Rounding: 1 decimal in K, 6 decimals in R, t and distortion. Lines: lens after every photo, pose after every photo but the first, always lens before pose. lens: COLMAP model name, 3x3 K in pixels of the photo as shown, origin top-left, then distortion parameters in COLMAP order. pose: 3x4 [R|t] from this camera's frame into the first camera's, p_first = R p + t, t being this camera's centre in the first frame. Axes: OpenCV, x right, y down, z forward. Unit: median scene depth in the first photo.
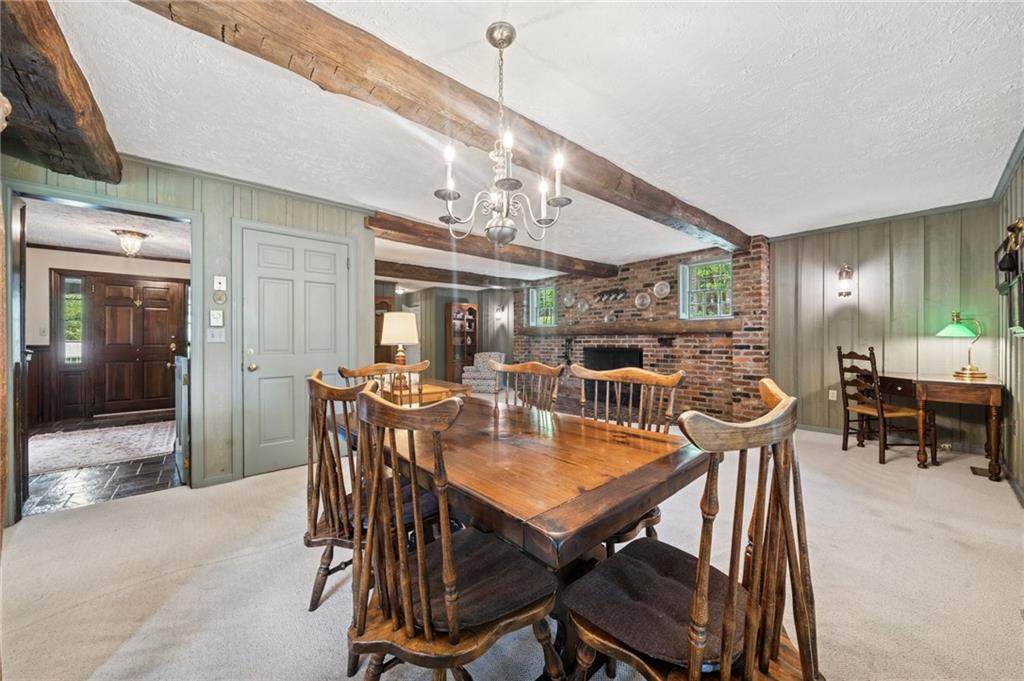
lens RADIAL K [[362.6, 0, 515.3], [0, 362.6, 340.4], [0, 0, 1]] dist [-0.006091, 0.000607]
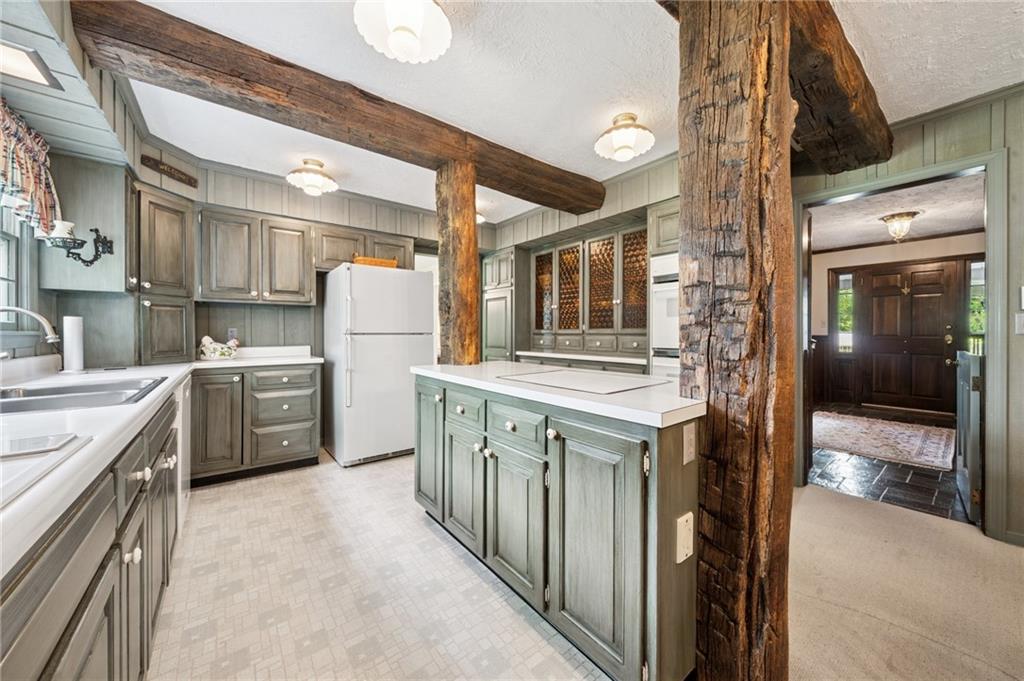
lens RADIAL K [[362.6, 0, 515.8], [0, 362.6, 334.3], [0, 0, 1]] dist [-0.006091, 0.000607]
pose [[-0.054919, 0.006576, -0.998469, -0.109304], [0.001673, 0.999978, 0.006494, -0.000091], [0.998489, -0.001313, -0.054929, 0.083412]]
